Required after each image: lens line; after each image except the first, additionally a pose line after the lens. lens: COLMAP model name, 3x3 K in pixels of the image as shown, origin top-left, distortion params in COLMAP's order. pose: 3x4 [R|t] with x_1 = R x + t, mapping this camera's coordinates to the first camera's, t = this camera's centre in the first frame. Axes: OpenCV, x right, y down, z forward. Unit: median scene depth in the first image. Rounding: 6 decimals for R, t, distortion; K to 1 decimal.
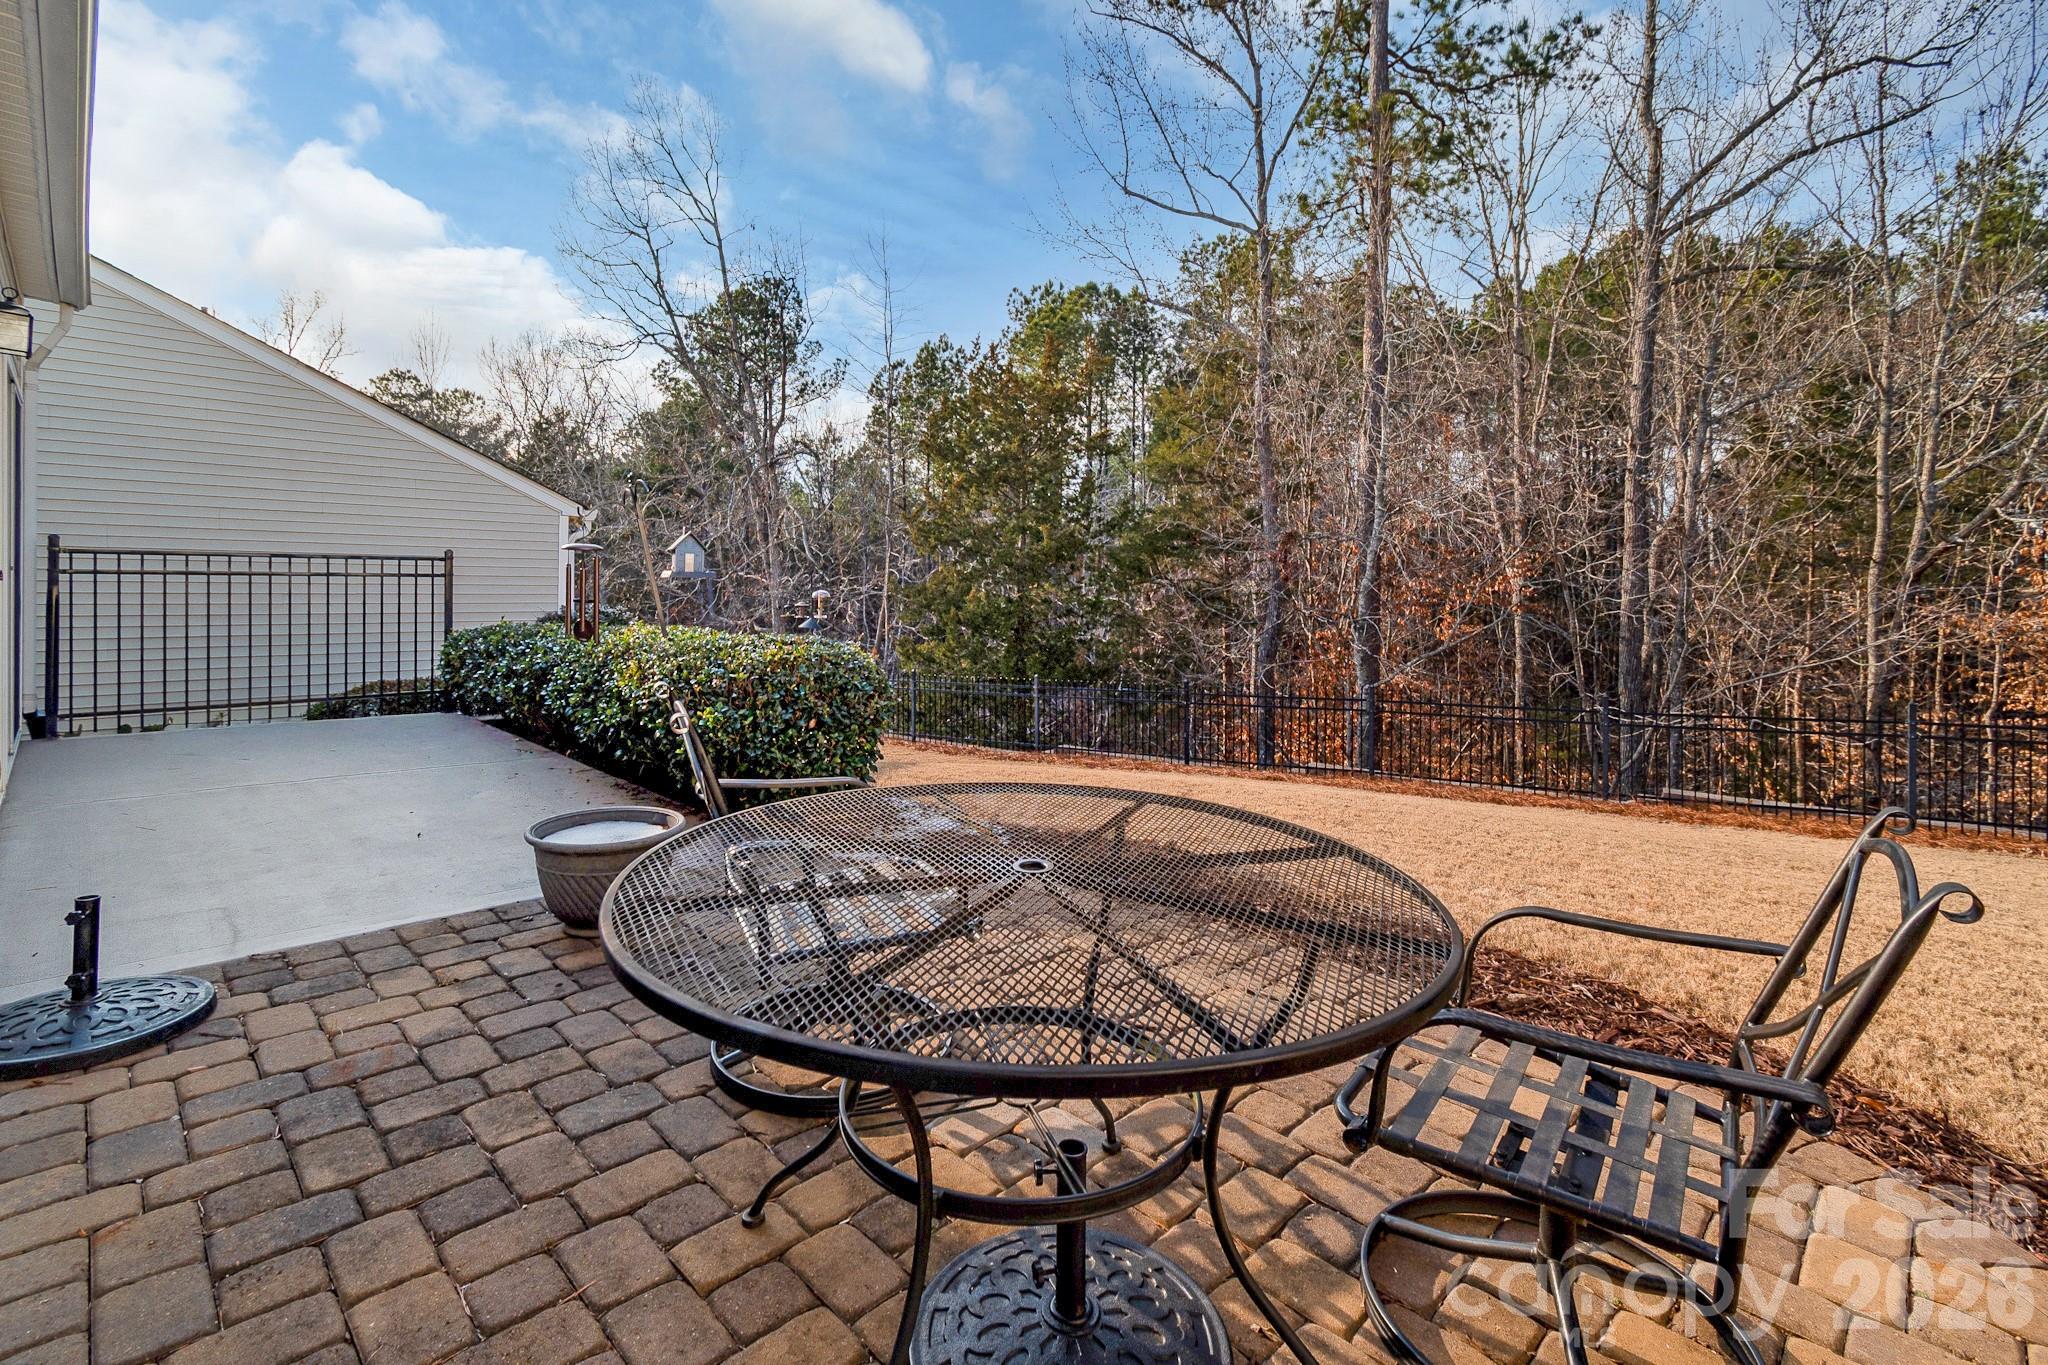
lens RADIAL K [[937.0, 0, 1019.7], [0, 937.0, 682.1], [0, 0, 1]] dist [0.002869, -0.003729]
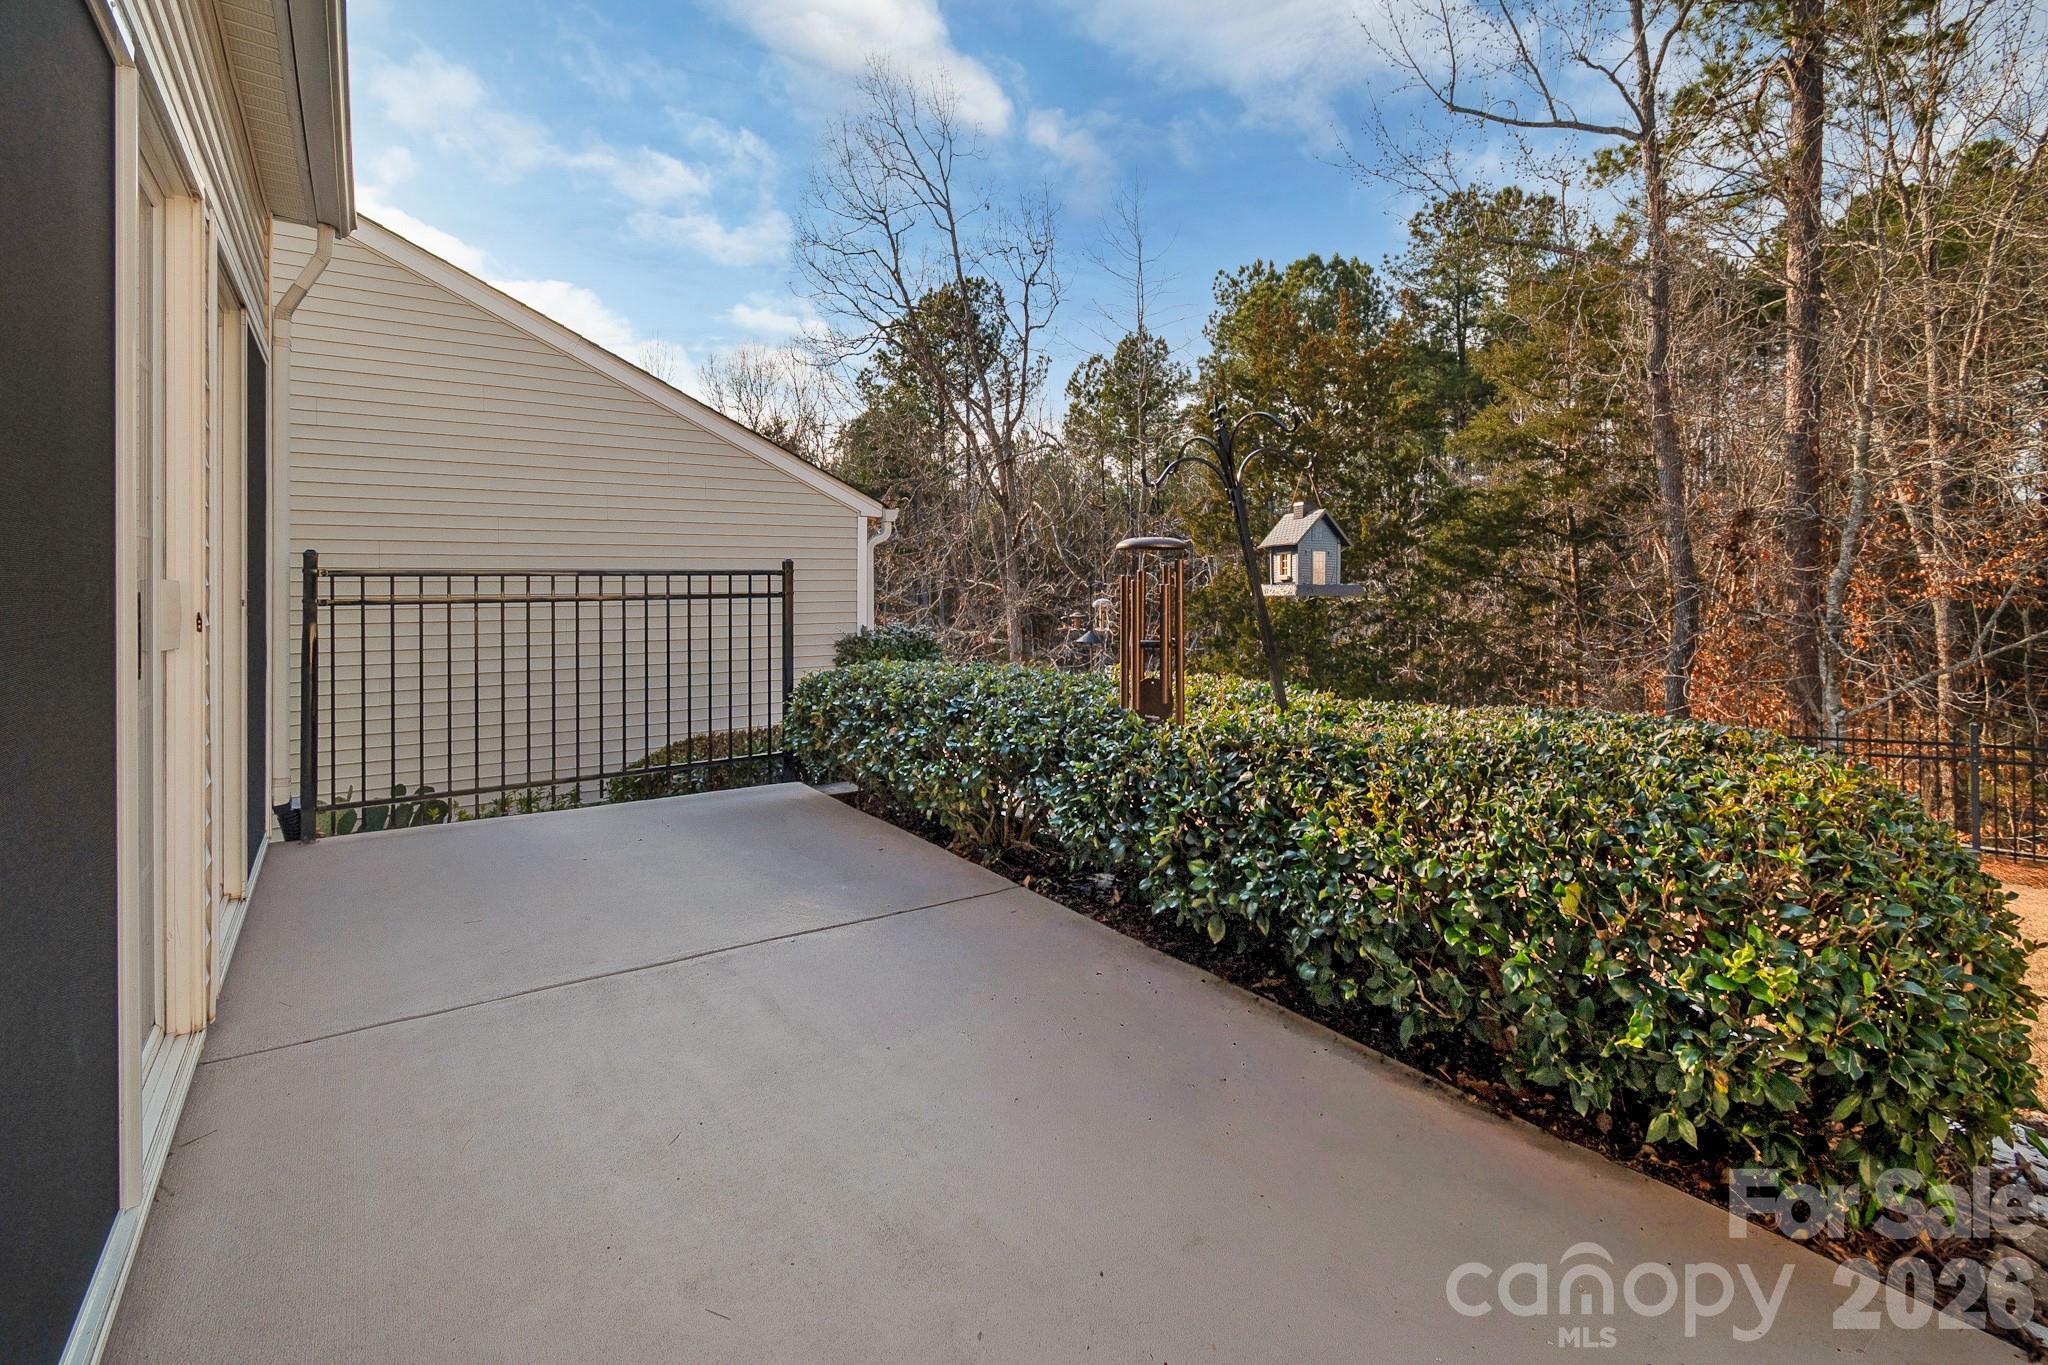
lens RADIAL K [[937.0, 0, 1028.9], [0, 937.0, 682.2], [0, 0, 1]] dist [0.002869, -0.003729]
pose [[0.985979, -0.004905, -0.166796, -0.118798], [0.004572, 0.999987, -0.002384, -0.016933], [0.166805, 0.001588, 0.985989, 0.122626]]
